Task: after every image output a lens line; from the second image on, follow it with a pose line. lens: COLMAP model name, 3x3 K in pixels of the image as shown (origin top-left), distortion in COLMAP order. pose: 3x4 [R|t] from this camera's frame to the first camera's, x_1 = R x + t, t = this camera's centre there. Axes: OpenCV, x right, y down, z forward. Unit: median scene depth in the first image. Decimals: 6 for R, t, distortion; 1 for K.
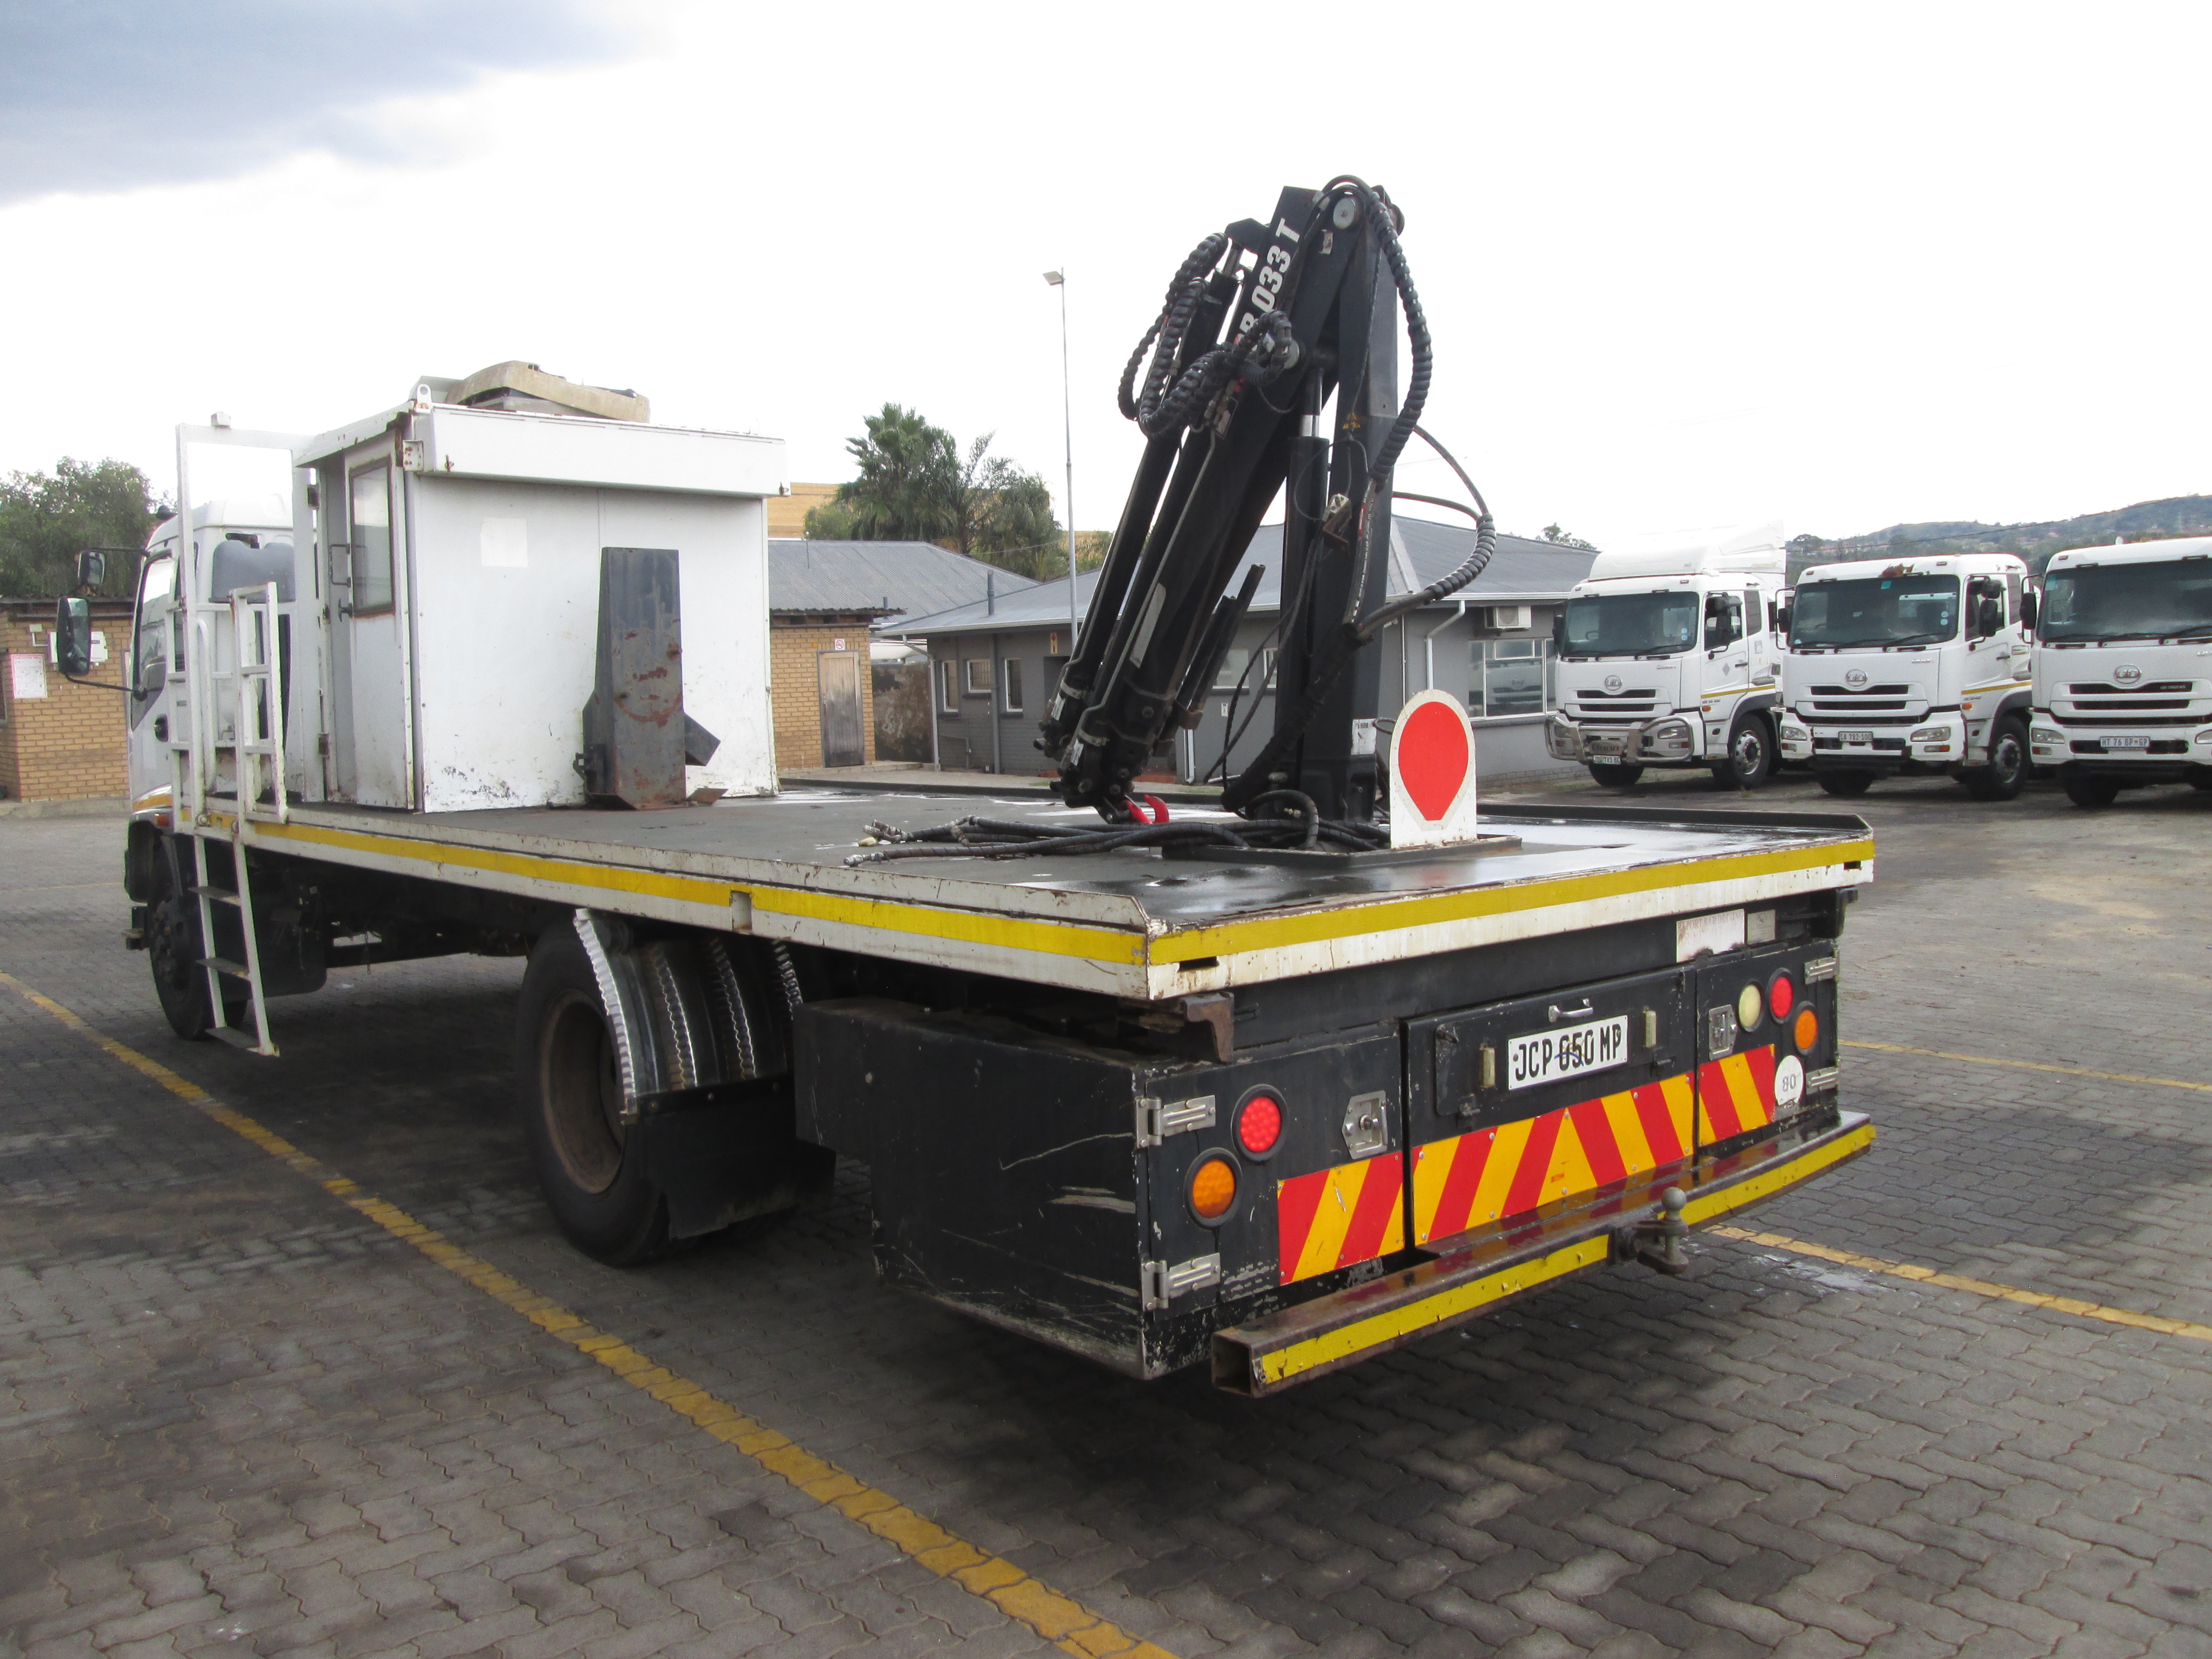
lens RADIAL K [[1827.0, 0, 1106.0], [0, 1827.0, 829.5], [0, 0, 1]] dist [-0.045439, 0.035327]
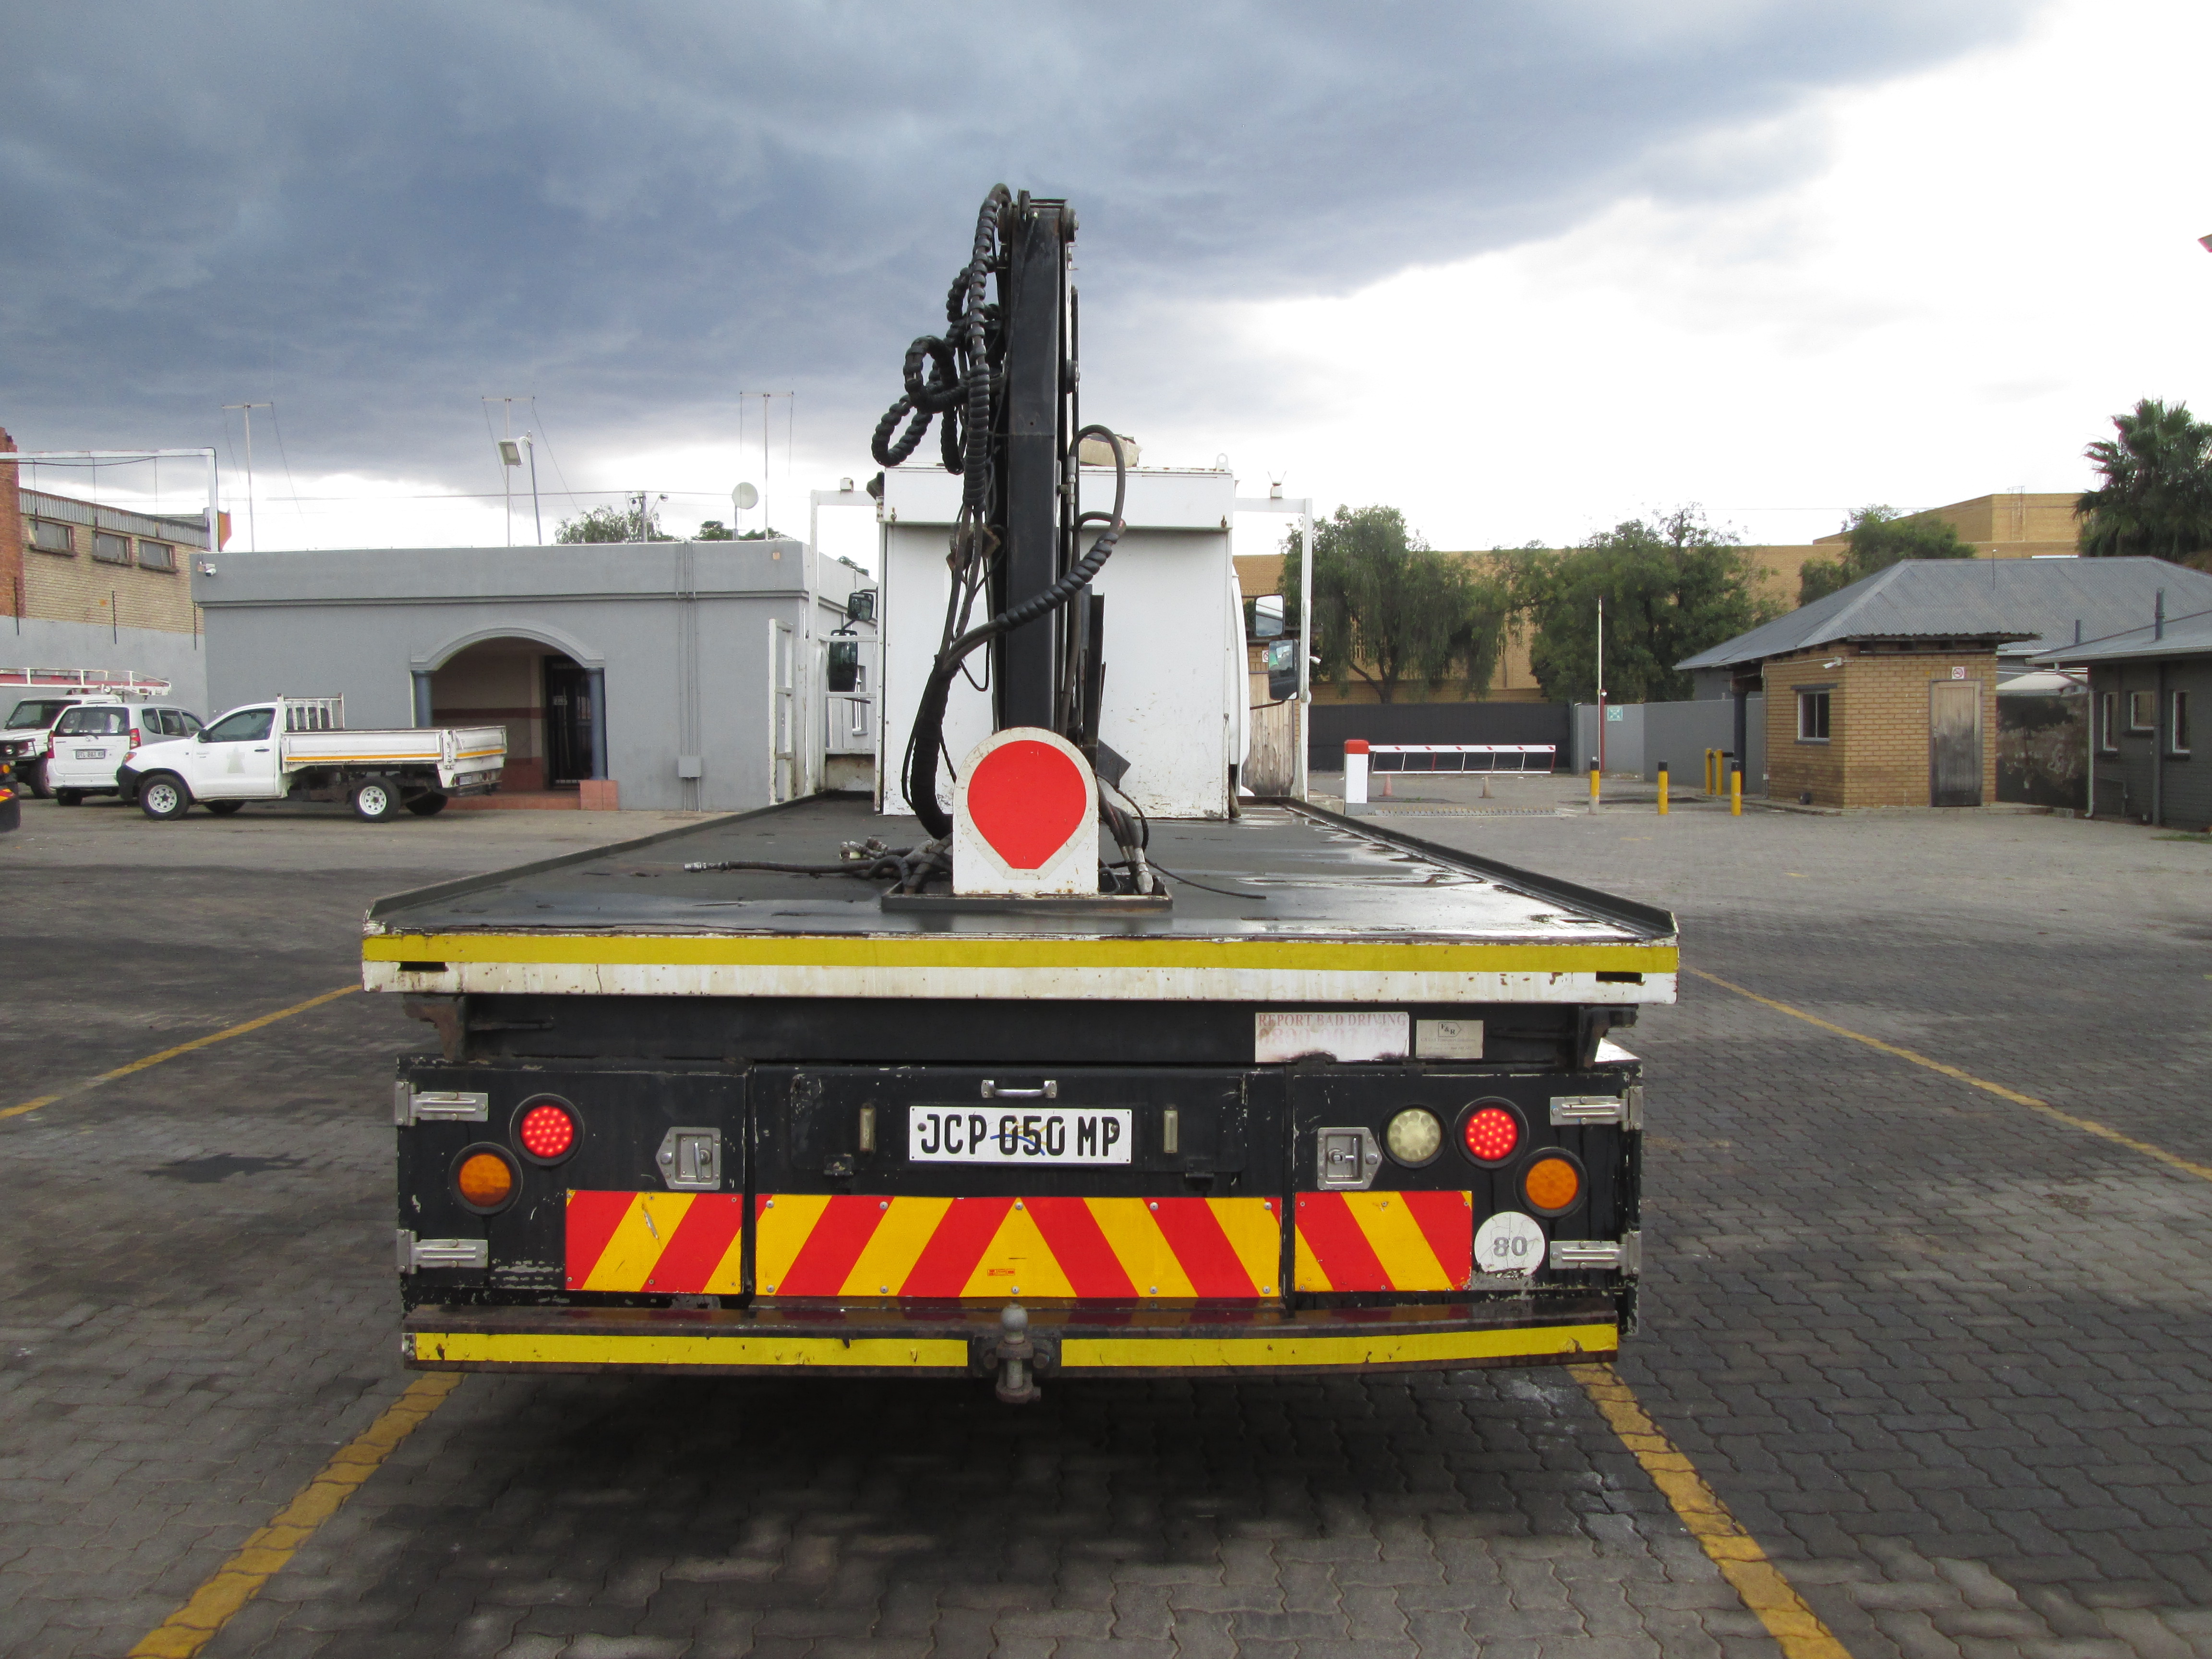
lens RADIAL K [[1835.2, 0, 1119.8], [0, 1835.2, 803.6], [0, 0, 1]] dist [-0.062917, 0.046616]
pose [[0.772984, 0.055208, -0.632019, 0.828218], [-0.072076, 0.997399, -0.001028, -0.041916], [0.630318, 0.046348, 0.774952, 0.317475]]
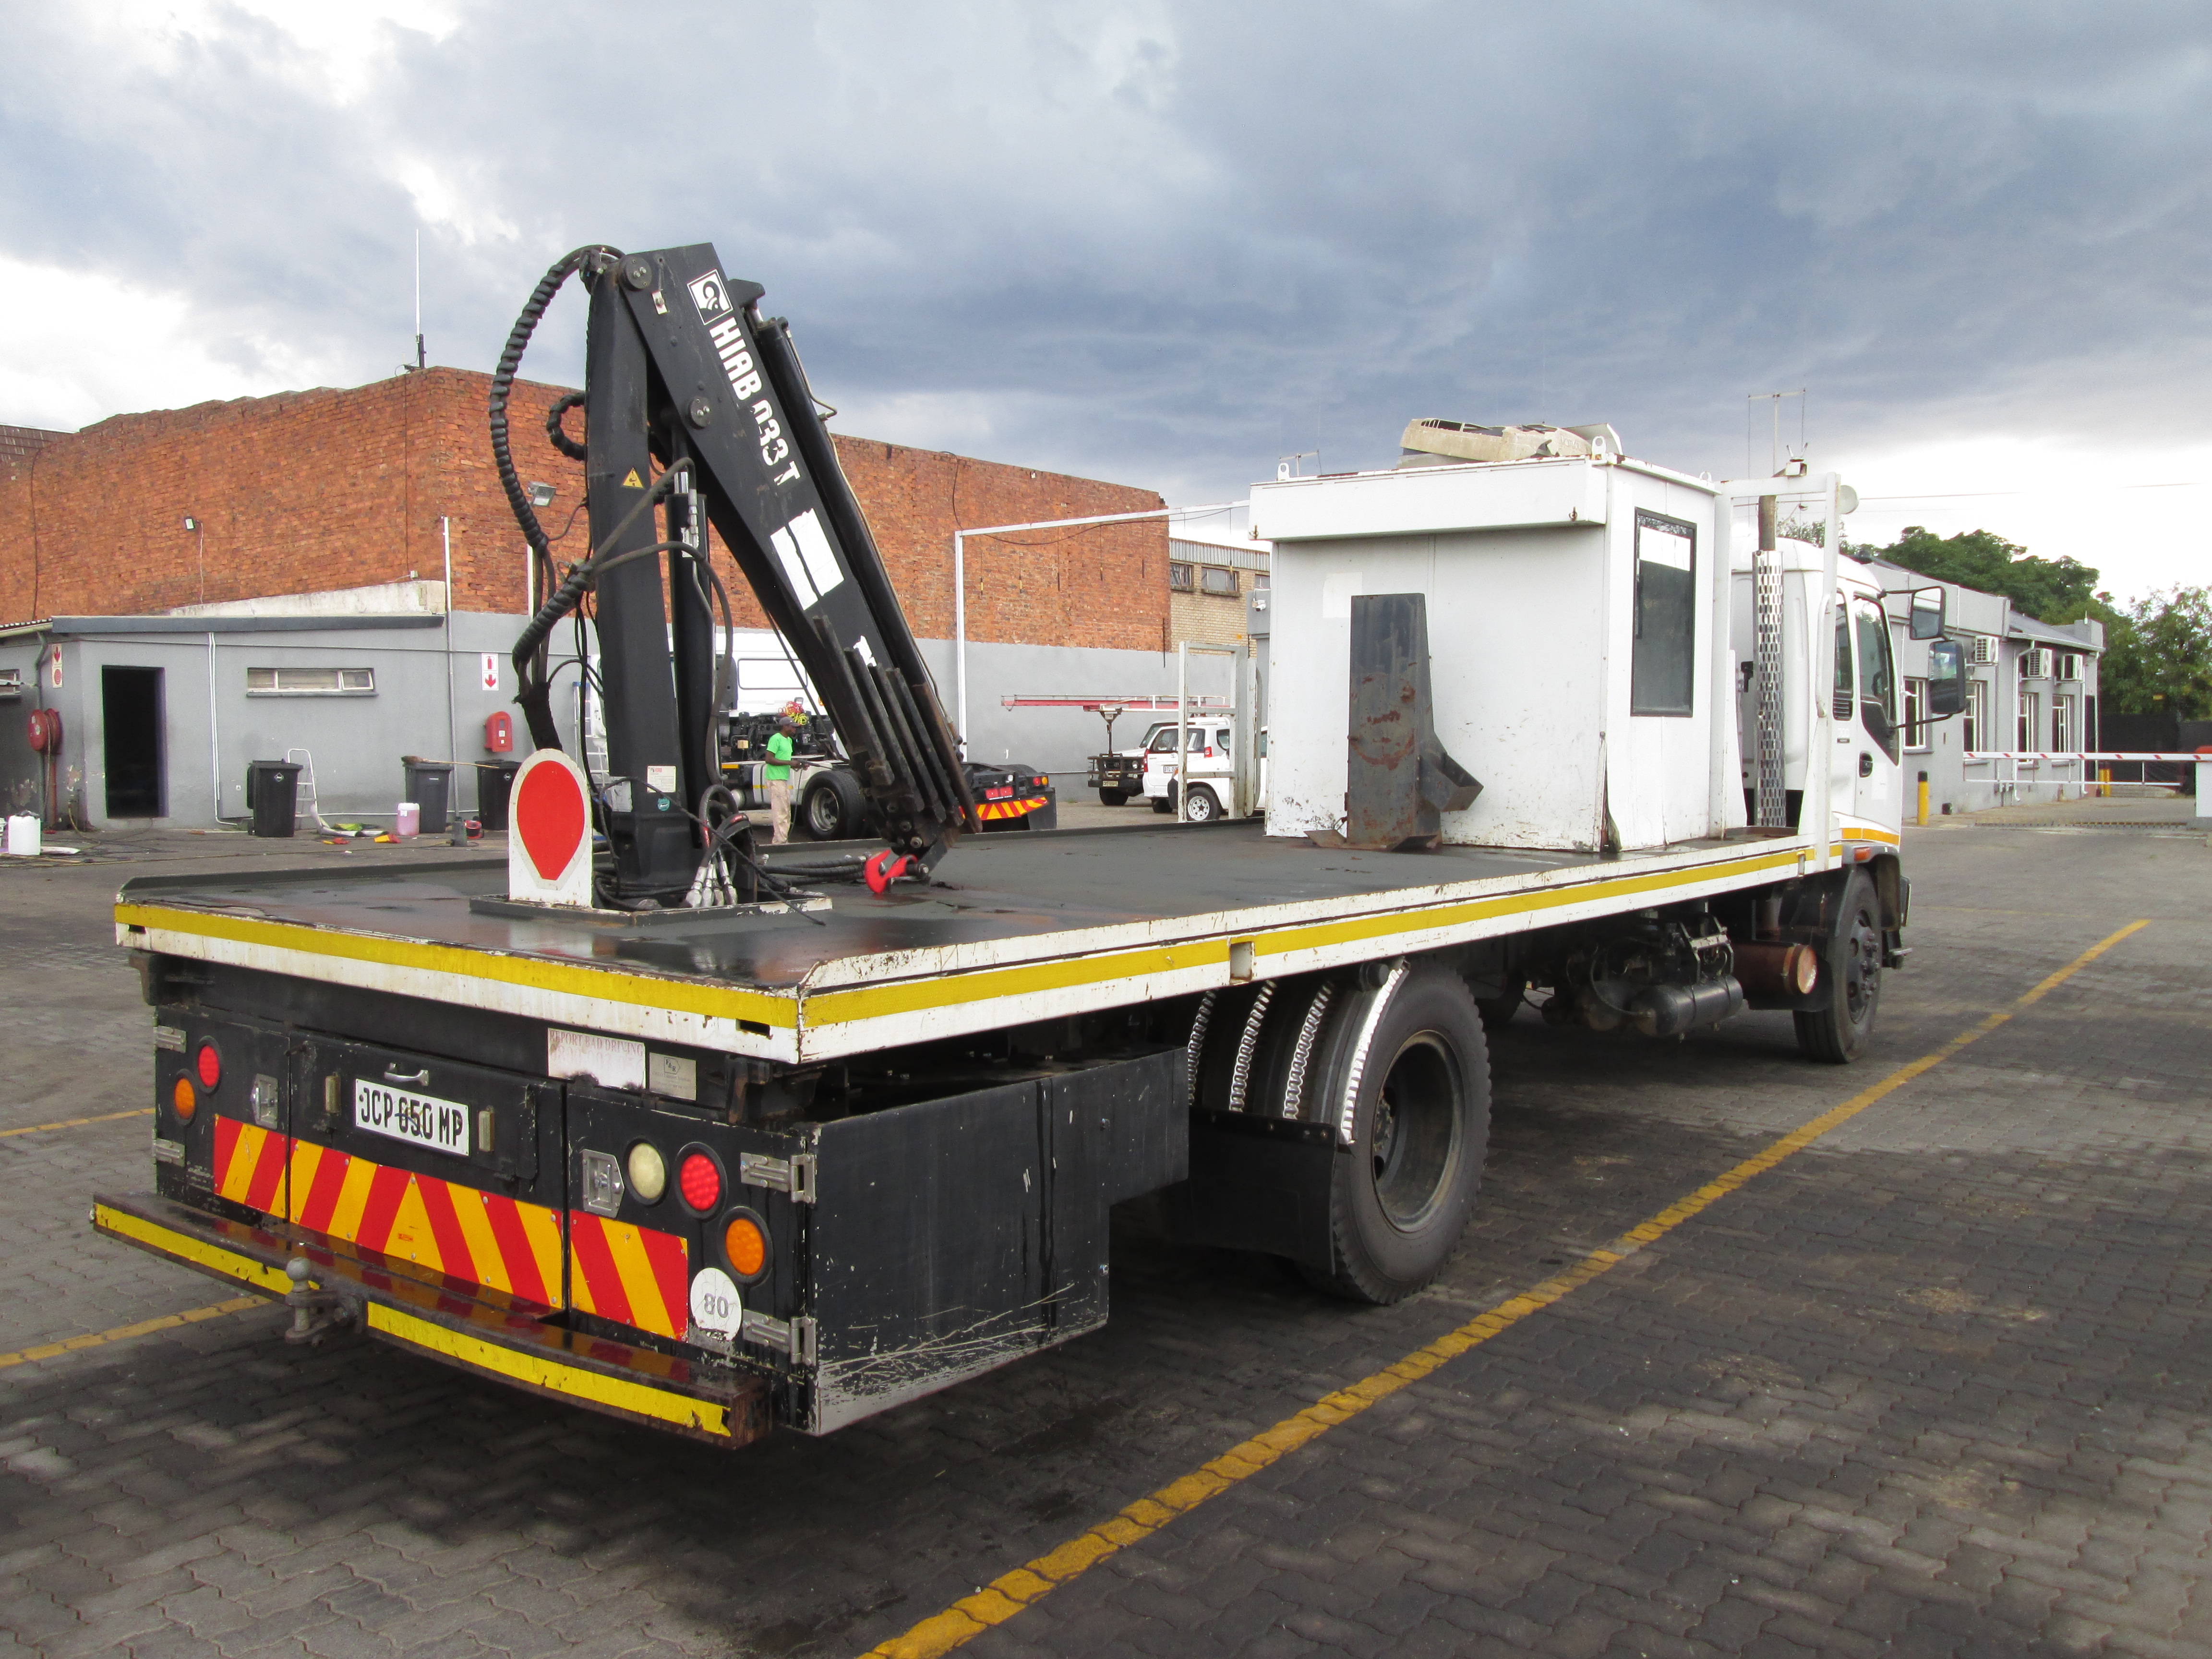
lens RADIAL K [[1827.0, 0, 1106.0], [0, 1827.0, 829.5], [0, 0, 1]] dist [-0.045439, 0.035327]
pose [[0.216441, 0.074017, -0.973486, 1.252359], [-0.085929, 0.994697, 0.056524, -0.118743], [0.972507, 0.071416, 0.221653, 1.106997]]
